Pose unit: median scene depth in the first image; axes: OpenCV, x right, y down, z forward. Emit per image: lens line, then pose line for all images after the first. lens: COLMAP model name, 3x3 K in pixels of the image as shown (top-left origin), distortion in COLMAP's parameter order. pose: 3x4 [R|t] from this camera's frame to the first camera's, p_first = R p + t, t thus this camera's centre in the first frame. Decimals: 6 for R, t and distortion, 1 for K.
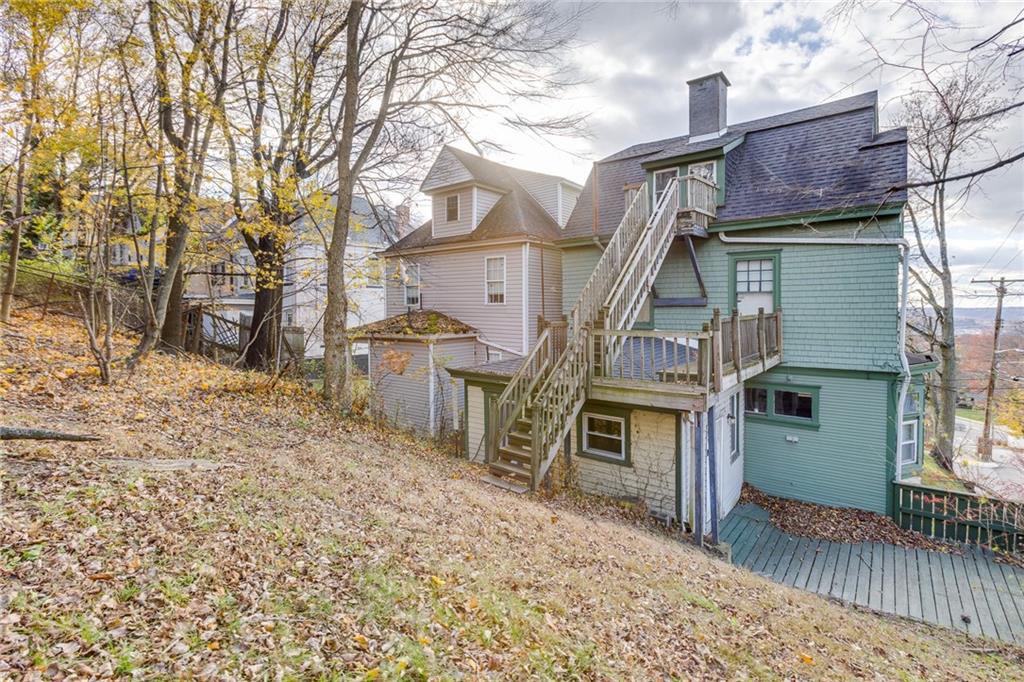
lens RADIAL K [[484.6, 0, 510.2], [0, 484.6, 316.3], [0, 0, 1]] dist [-0.000268, 0.000727]
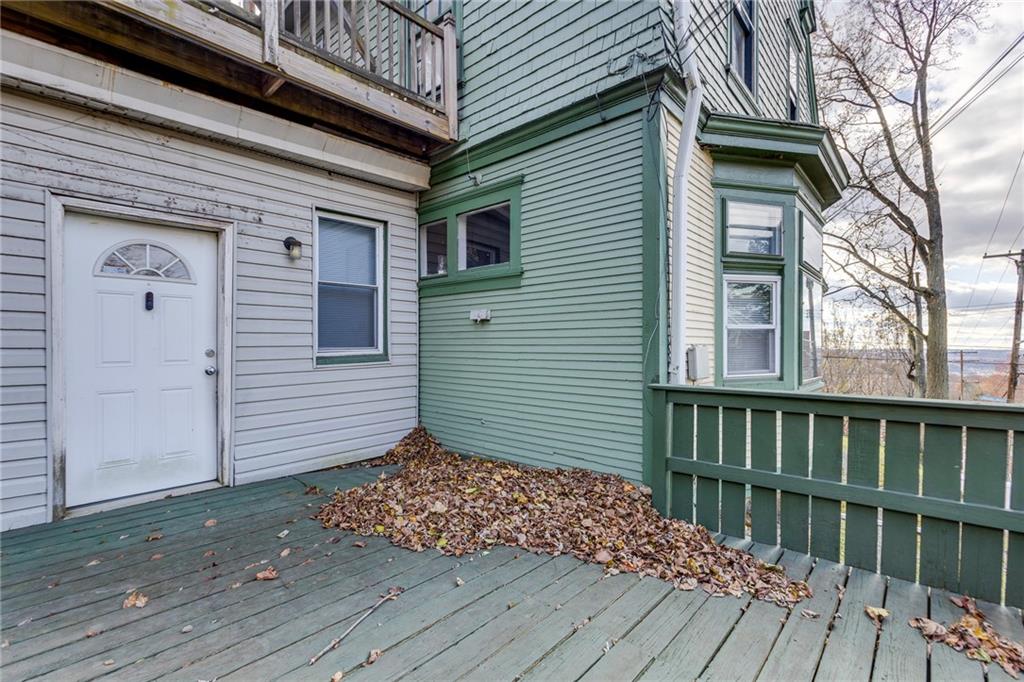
lens RADIAL K [[466.3, 0, 510.2], [0, 466.3, 337.4], [0, 0, 1]] dist [0.001577, 0.000693]
pose [[0.998816, 0.006472, -0.048211, 0.558819], [-0.007975, 0.999486, -0.031060, 0.253211], [0.047985, 0.031407, 0.998354, 0.520973]]
